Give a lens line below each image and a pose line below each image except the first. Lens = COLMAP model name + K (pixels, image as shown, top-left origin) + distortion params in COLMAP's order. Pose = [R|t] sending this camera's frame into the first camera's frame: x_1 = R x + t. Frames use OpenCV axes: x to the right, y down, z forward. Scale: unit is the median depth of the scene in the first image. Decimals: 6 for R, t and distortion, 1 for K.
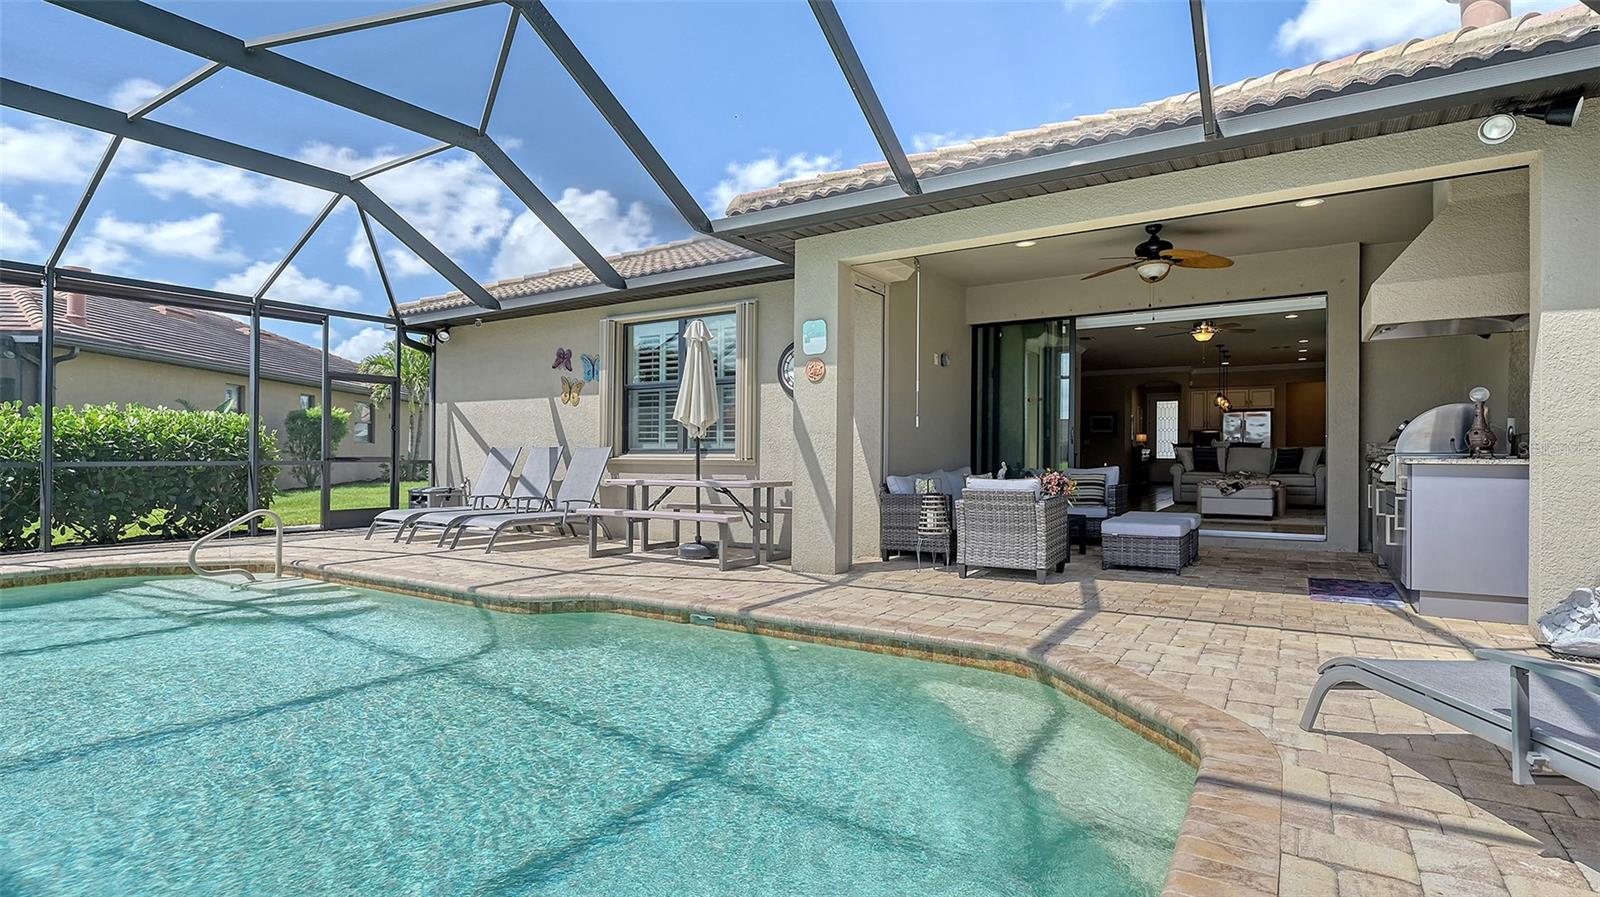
lens RADIAL K [[763.0, 0, 793.3], [0, 763.0, 459.6], [0, 0, 1]] dist [0.000596, 0.001596]
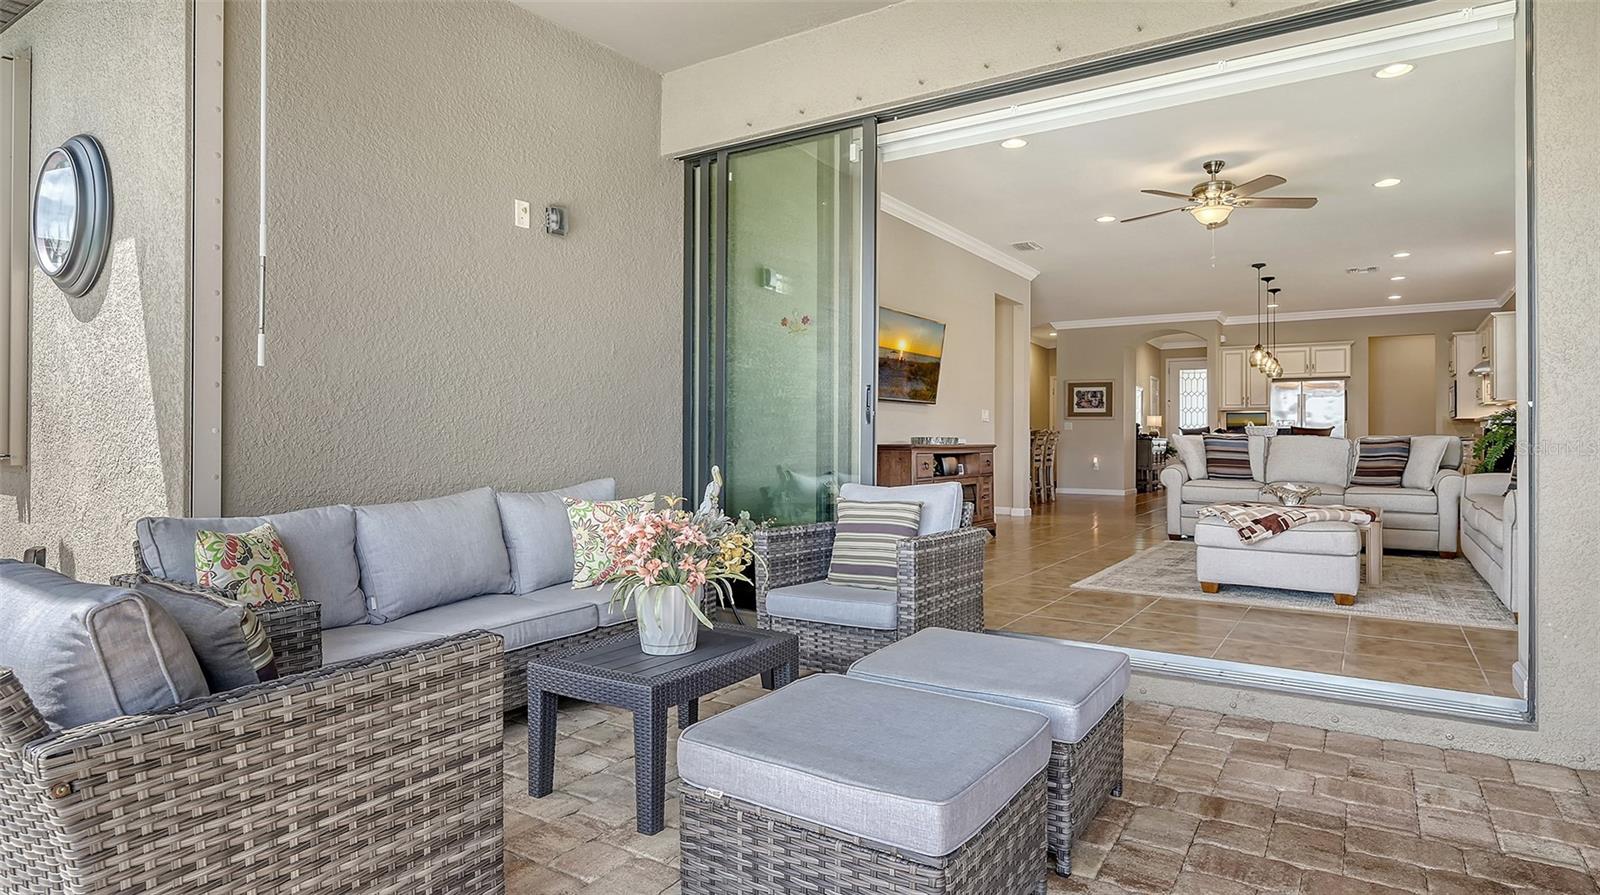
lens RADIAL K [[849.4, 0, 794.9], [0, 849.4, 432.2], [0, 0, 1]] dist [0.000682, 0.000123]
pose [[0.999911, 0.006264, -0.011773, 0.193825], [-0.006467, 0.999831, -0.017219, -0.004837], [0.011663, 0.017294, 0.999782, 0.316869]]
